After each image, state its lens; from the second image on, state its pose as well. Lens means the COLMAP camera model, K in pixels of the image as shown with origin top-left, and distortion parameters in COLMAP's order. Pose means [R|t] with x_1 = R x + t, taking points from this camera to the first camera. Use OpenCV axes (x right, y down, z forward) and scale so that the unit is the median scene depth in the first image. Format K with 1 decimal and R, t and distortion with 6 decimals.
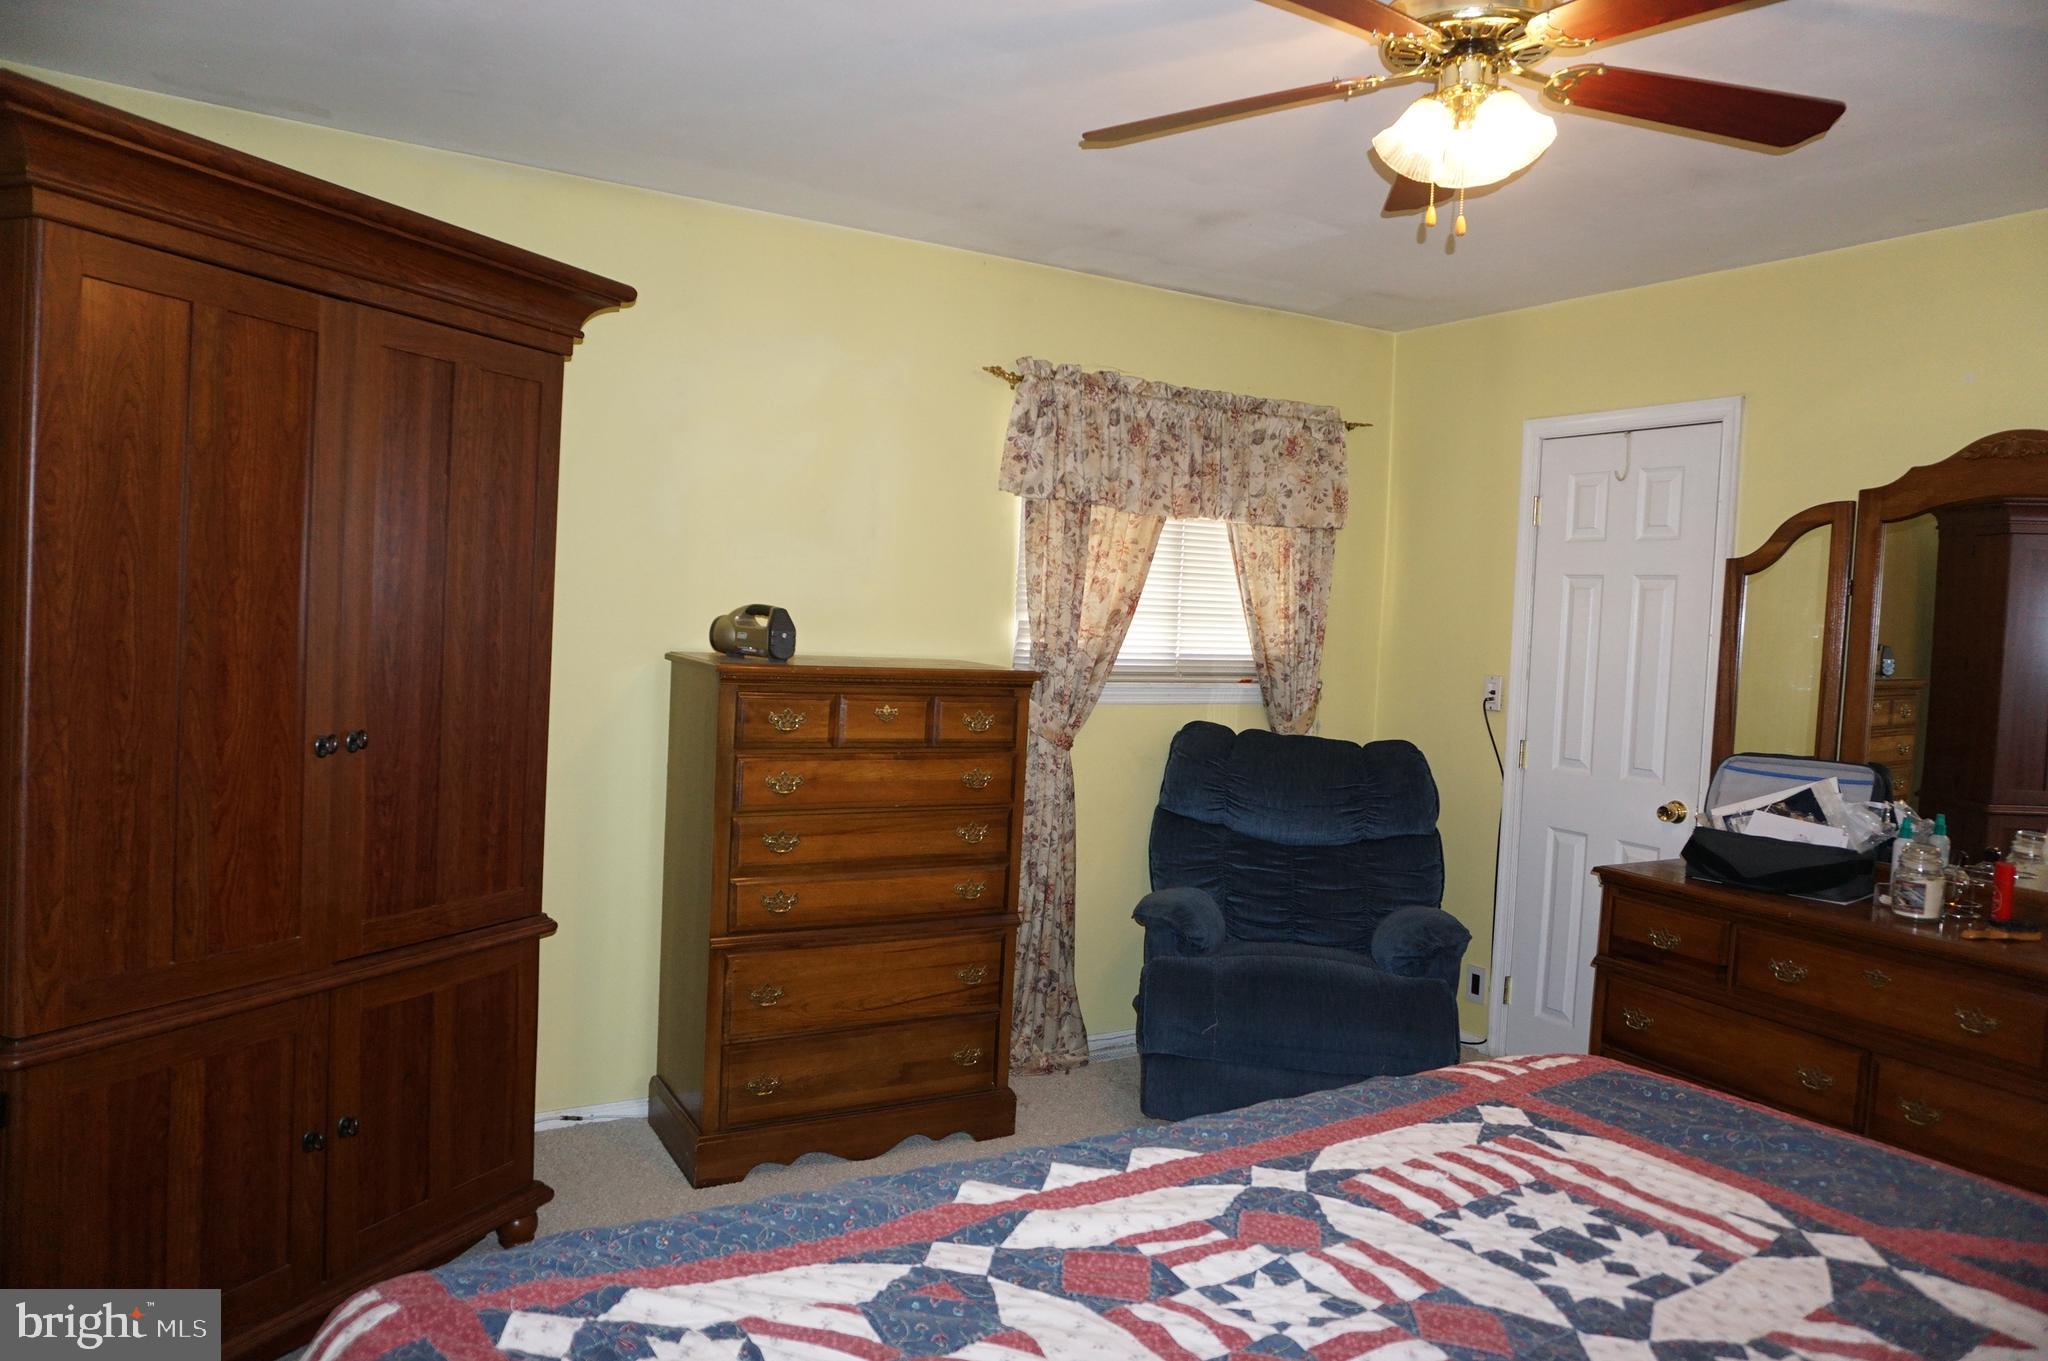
lens RADIAL K [[1351.2, 0, 1024.0], [0, 1351.2, 680.5], [0, 0, 1]] dist [-0.054994, 0.037569]
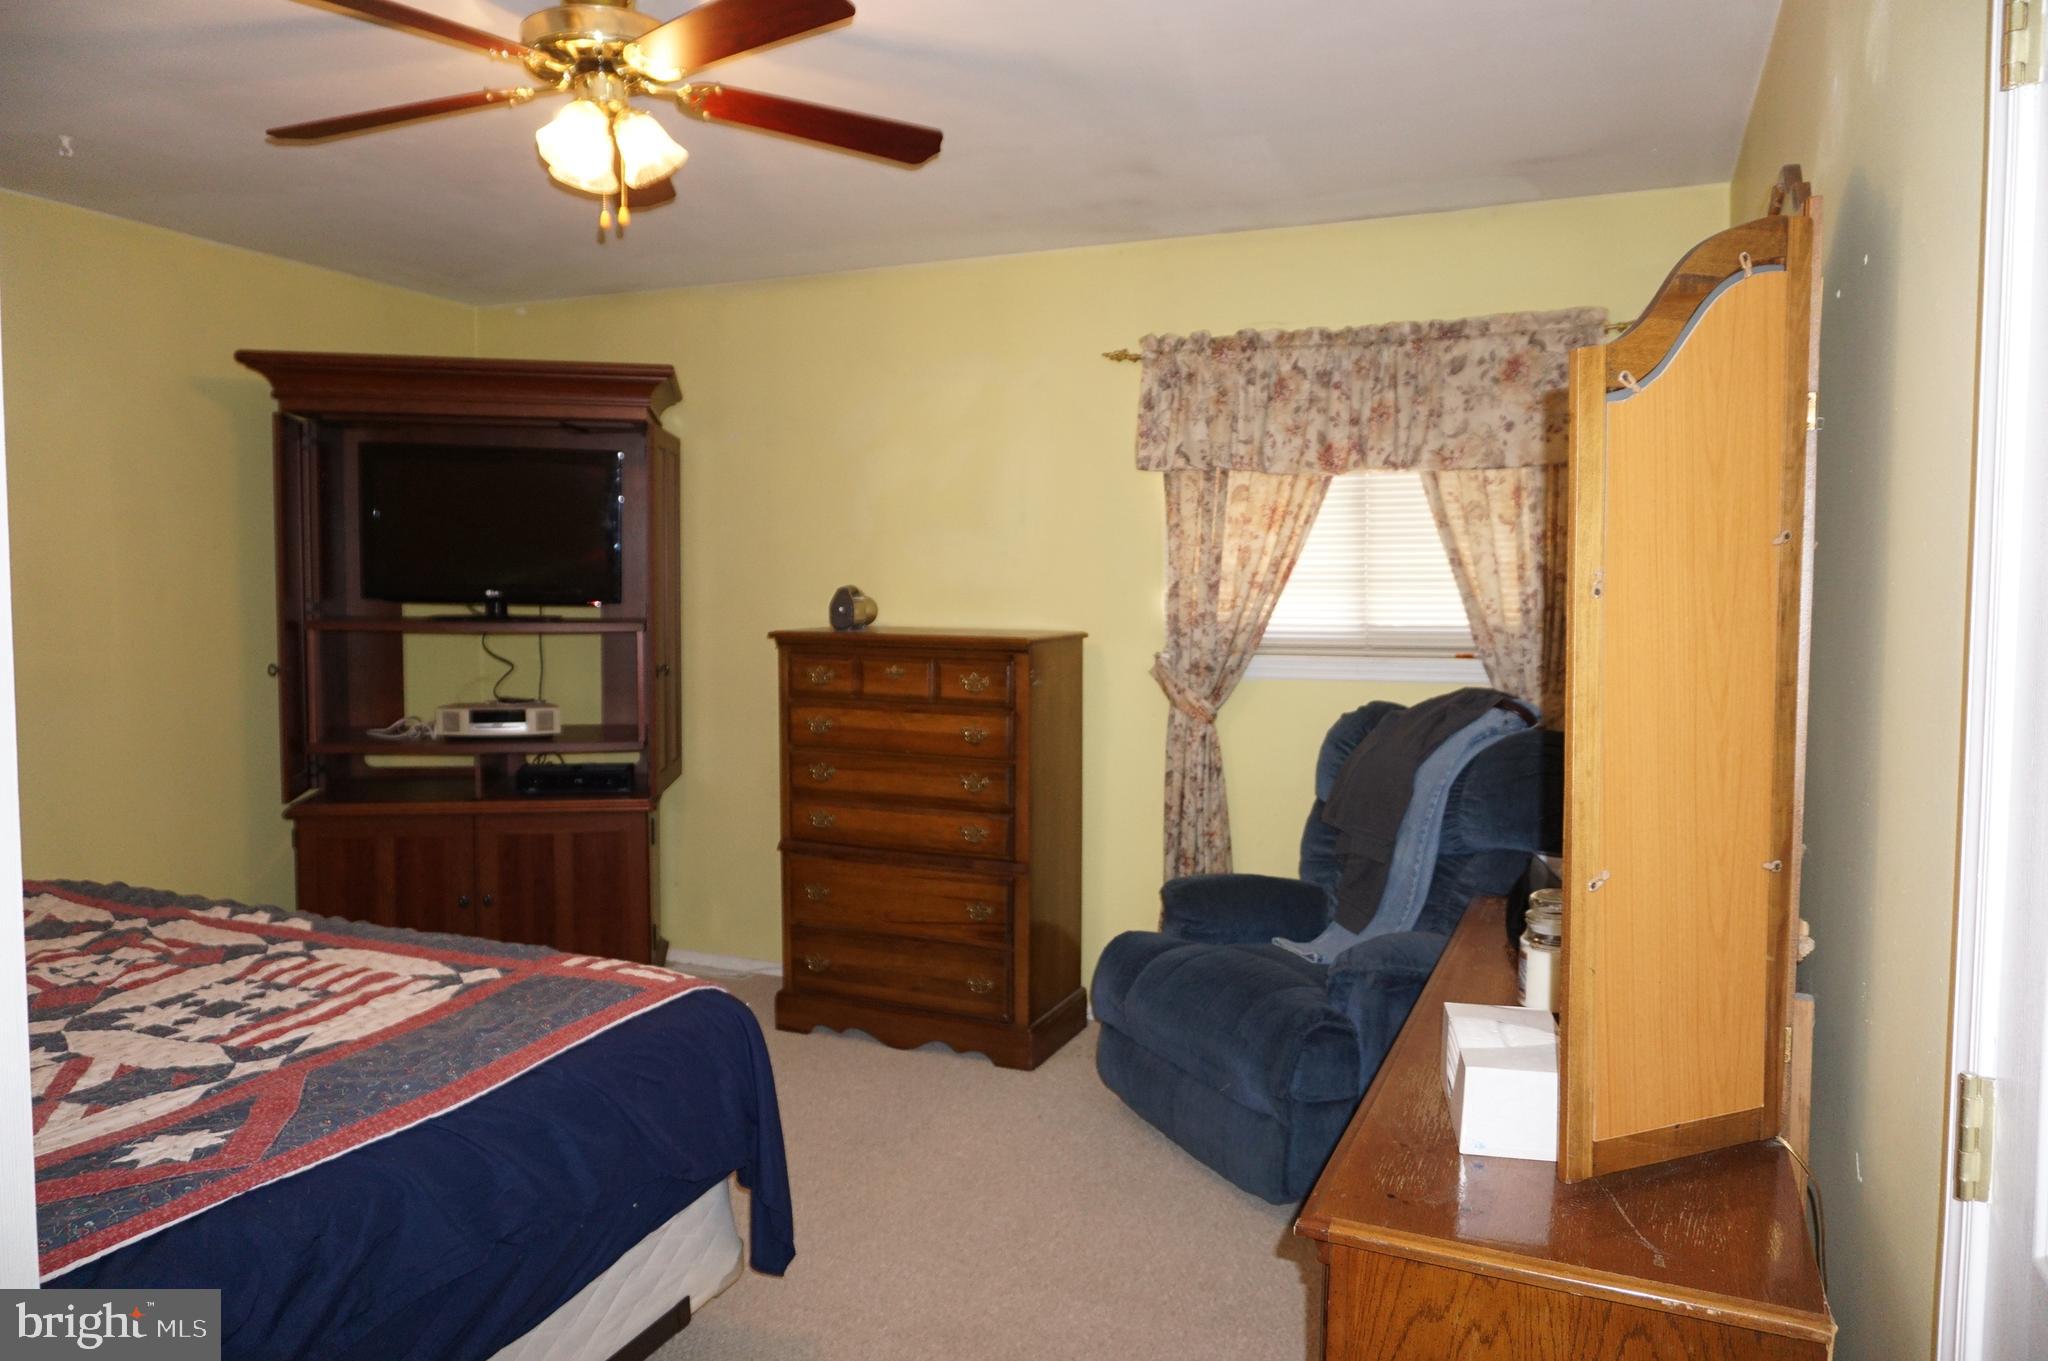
lens RADIAL K [[1351.2, 0, 1024.0], [0, 1351.2, 680.5], [0, 0, 1]] dist [-0.054994, 0.037569]
pose [[0.590453, 0.012361, -0.806977, 0.746867], [-0.020564, 0.999789, 0.000269, 0.022866], [0.806810, 0.016436, 0.590583, 0.313456]]
